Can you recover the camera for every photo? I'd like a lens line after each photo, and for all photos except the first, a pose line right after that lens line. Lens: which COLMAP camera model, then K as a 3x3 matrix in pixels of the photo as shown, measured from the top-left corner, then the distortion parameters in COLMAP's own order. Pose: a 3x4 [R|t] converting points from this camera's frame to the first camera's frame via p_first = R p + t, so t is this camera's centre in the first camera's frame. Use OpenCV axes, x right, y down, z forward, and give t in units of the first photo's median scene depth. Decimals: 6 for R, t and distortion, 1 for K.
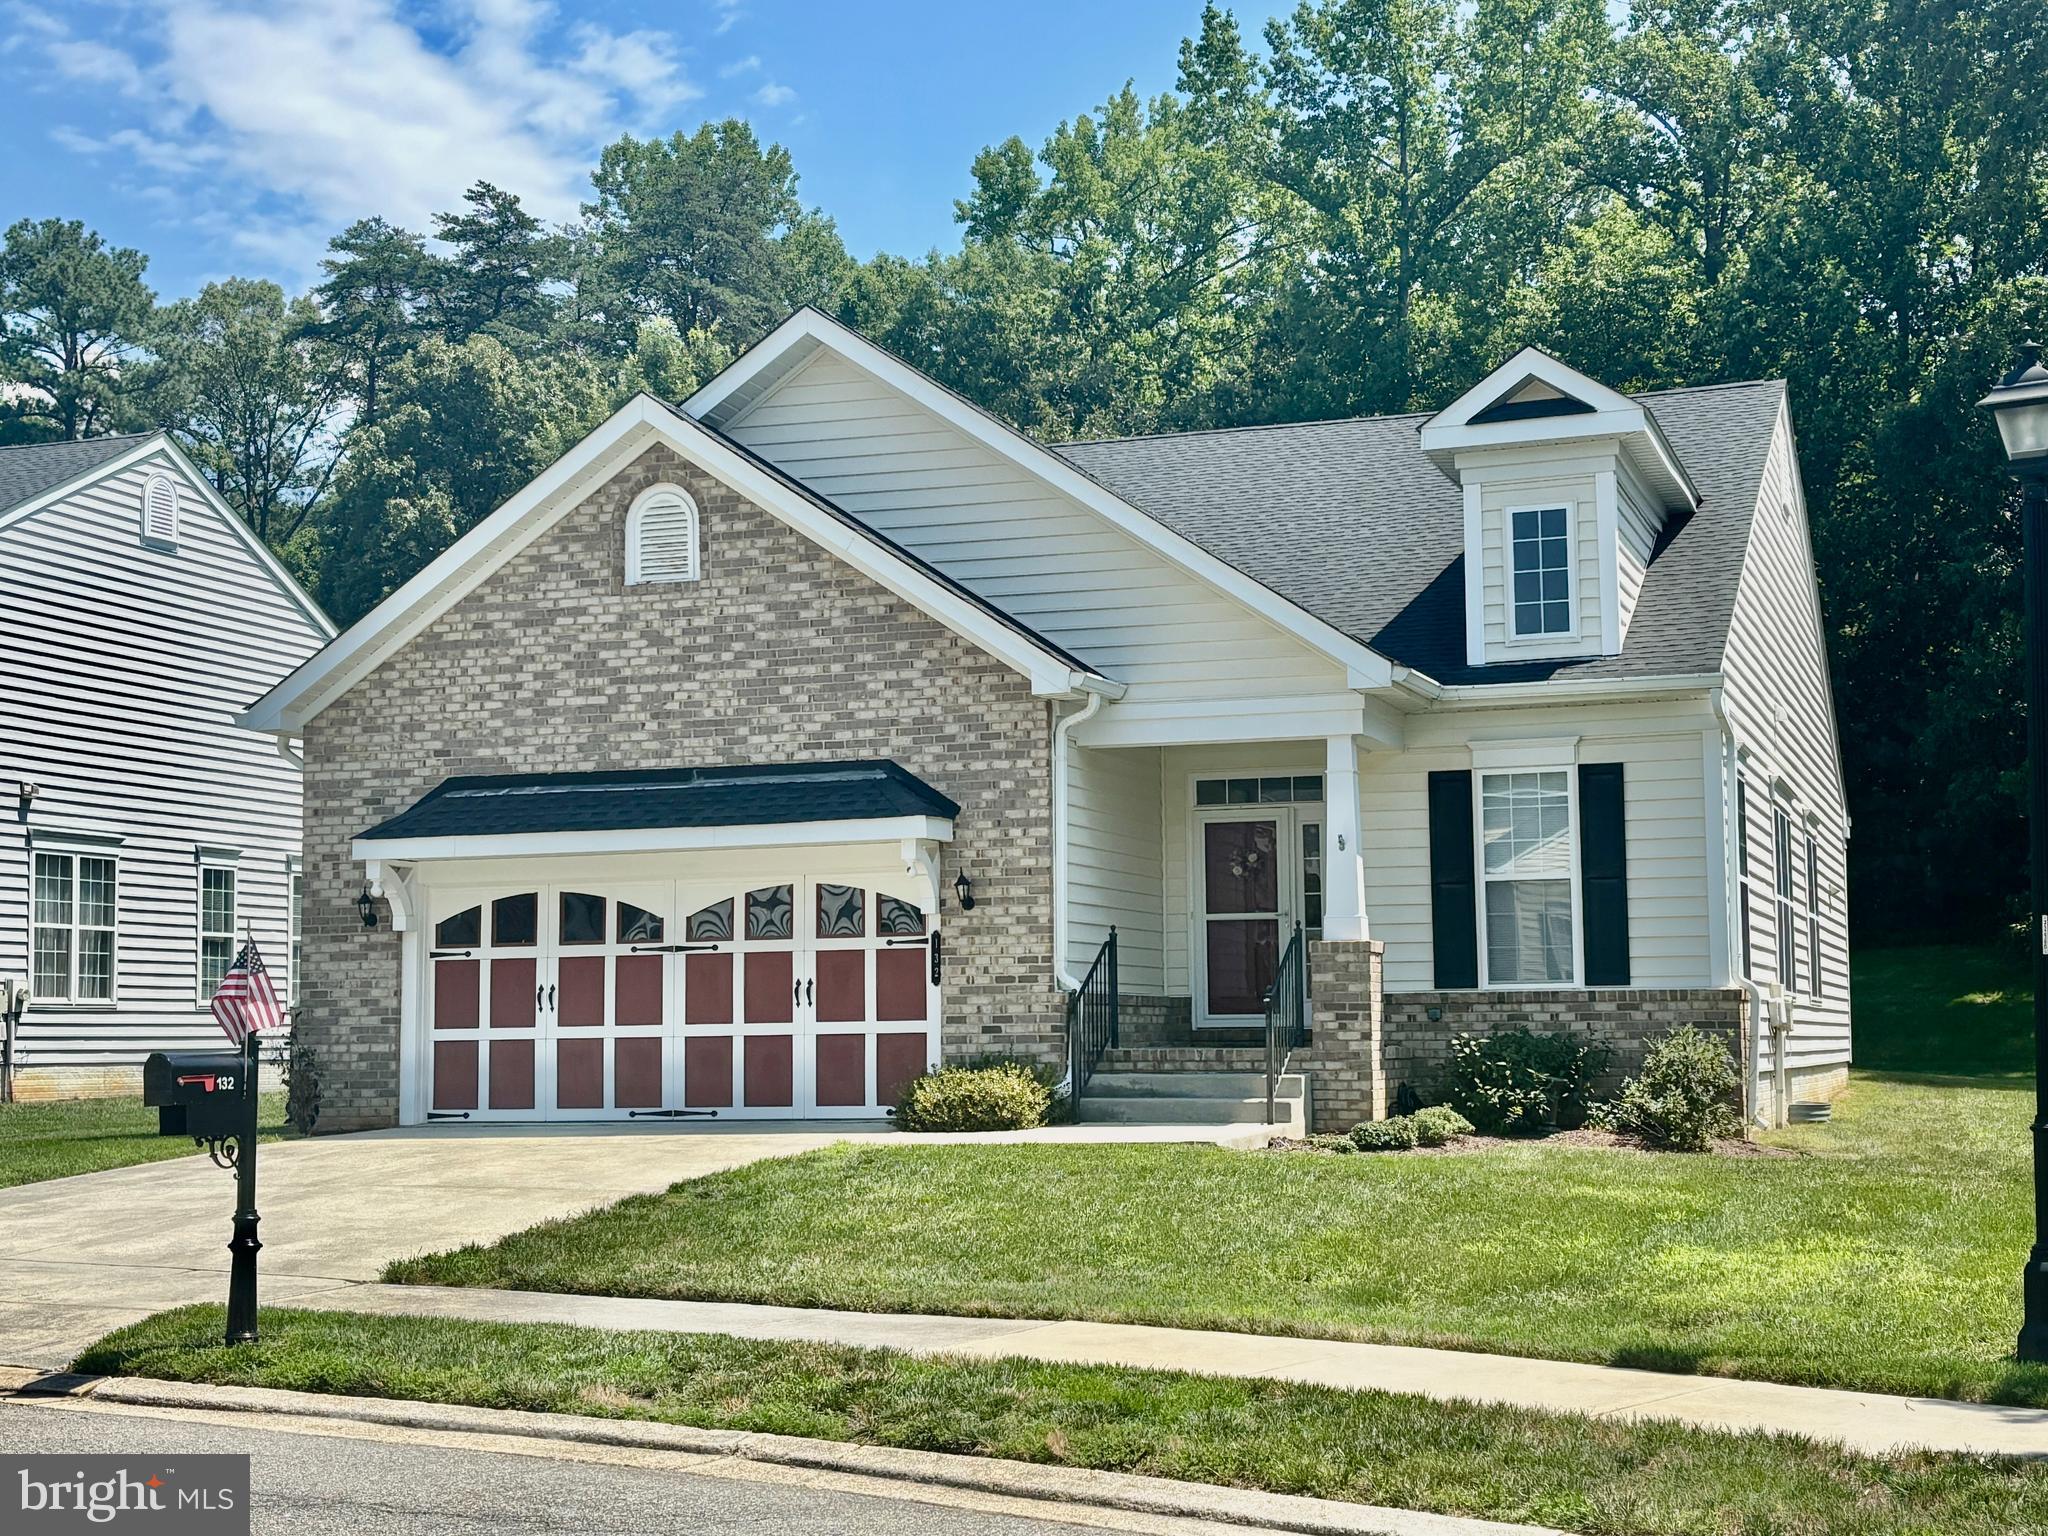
lens RADIAL K [[2967.7, 0, 1024.0], [0, 2967.7, 768.0], [0, 0, 1]] dist [0.095384, -0.036367]
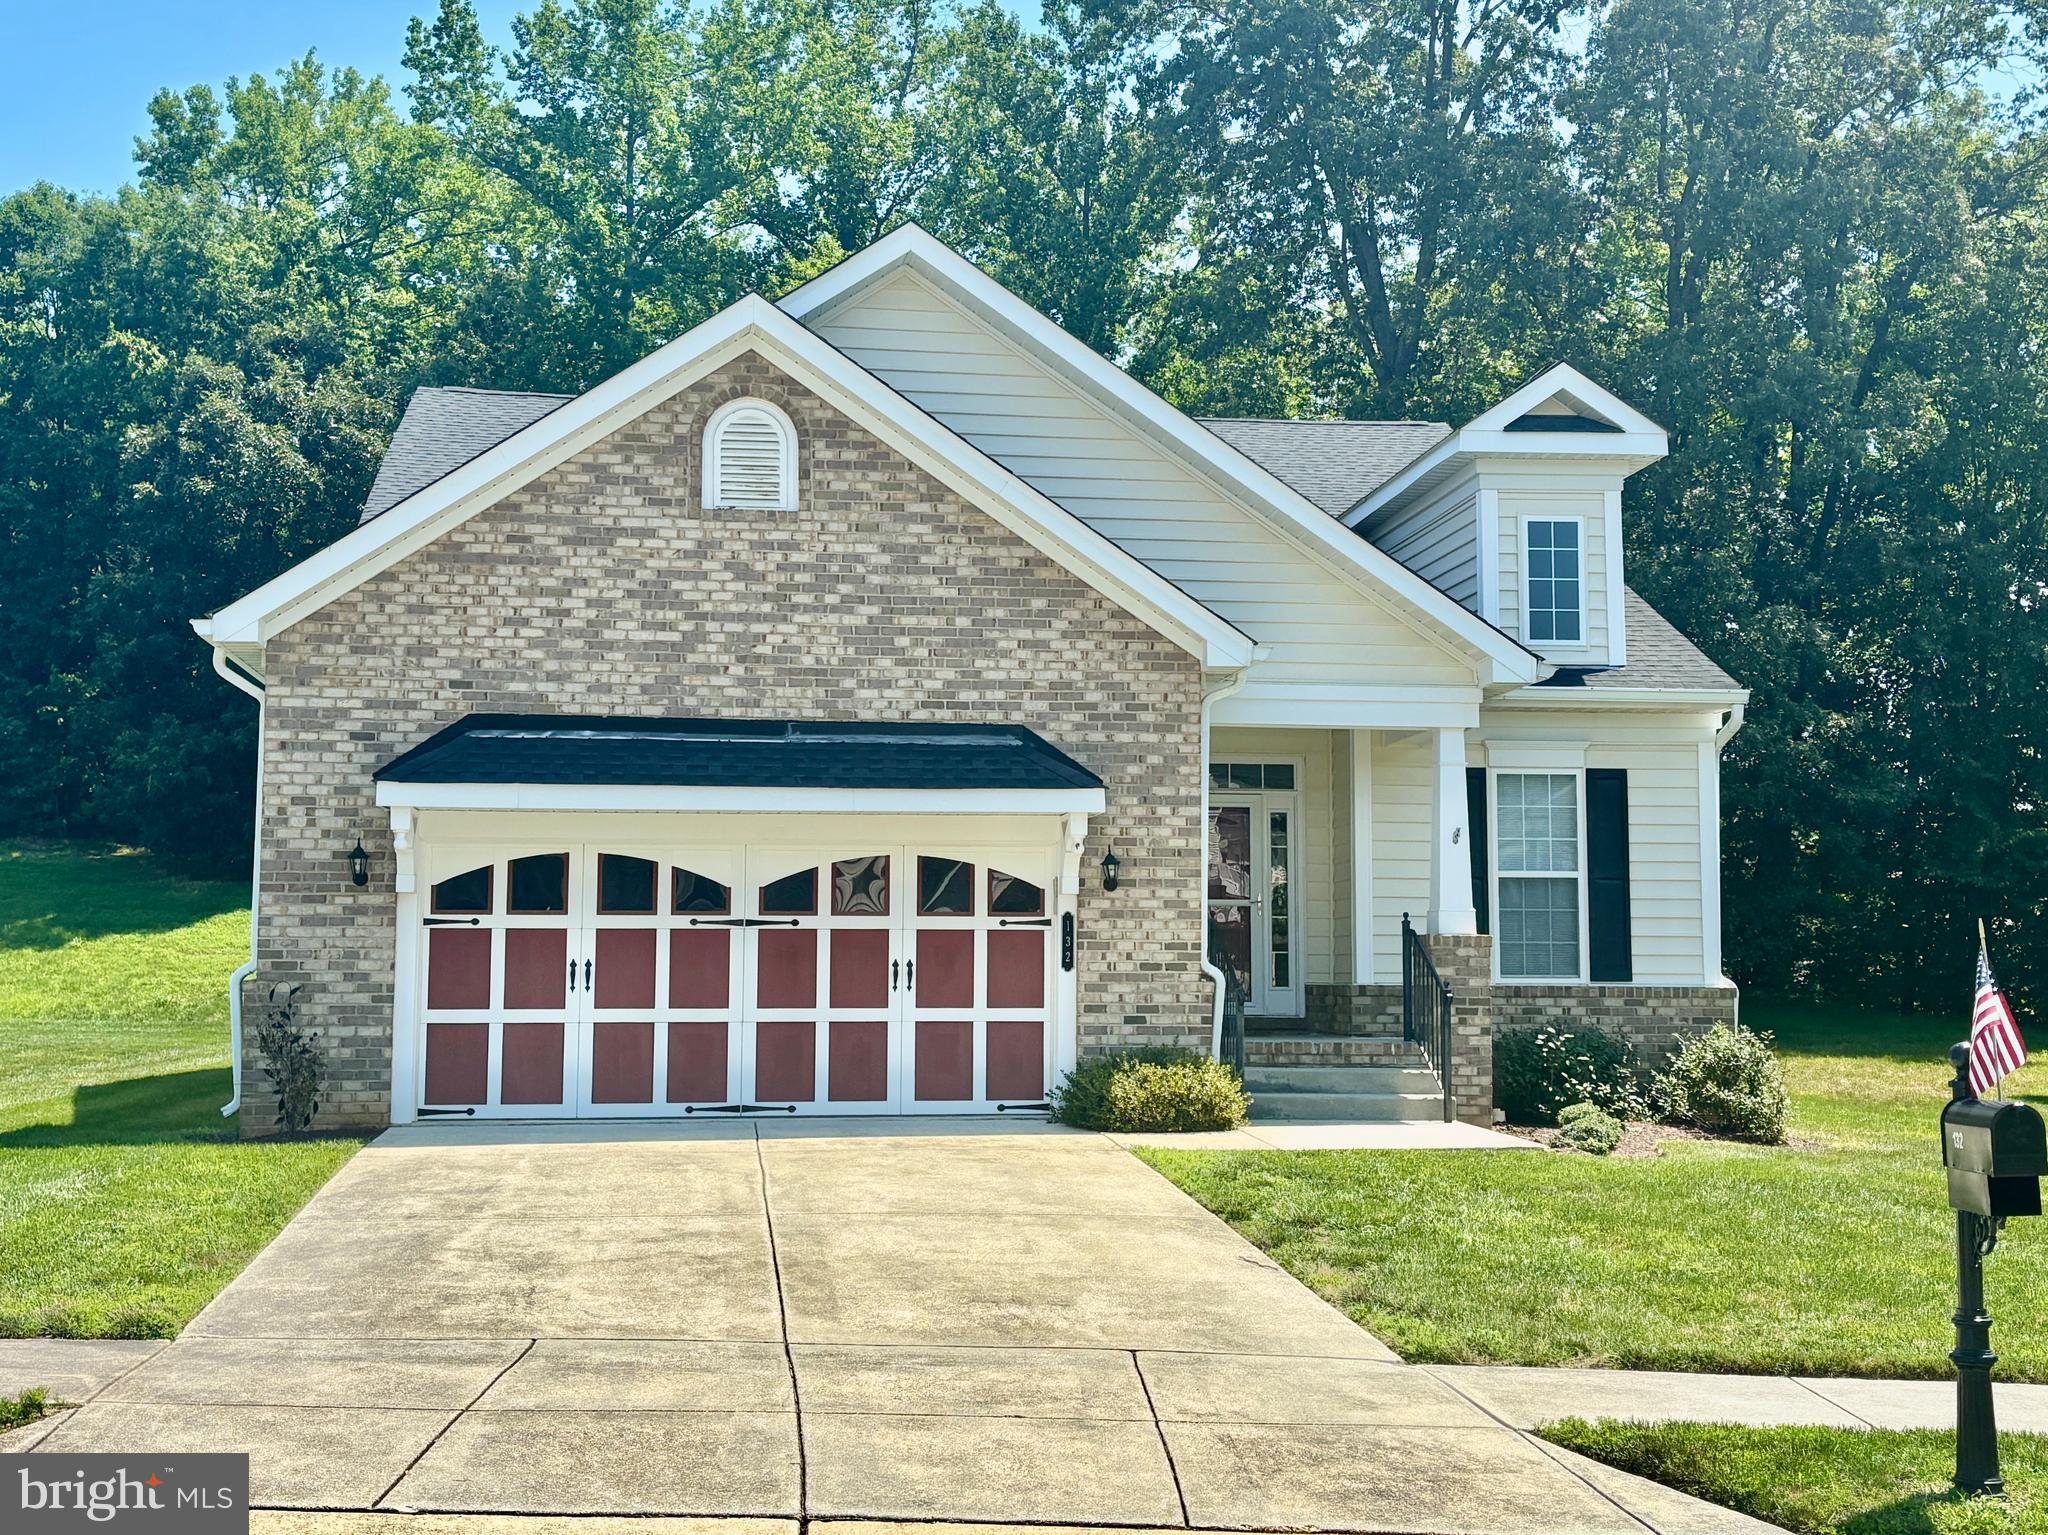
lens RADIAL K [[2601.2, 0, 1024.0], [0, 2601.2, 767.5], [0, 0, 1]] dist [0.136215, -0.420408]
pose [[0.892574, 0.052055, 0.447887, -0.394081], [-0.054660, 0.998480, -0.007118, 0.015530], [-0.447577, -0.018128, 0.894062, 0.268153]]
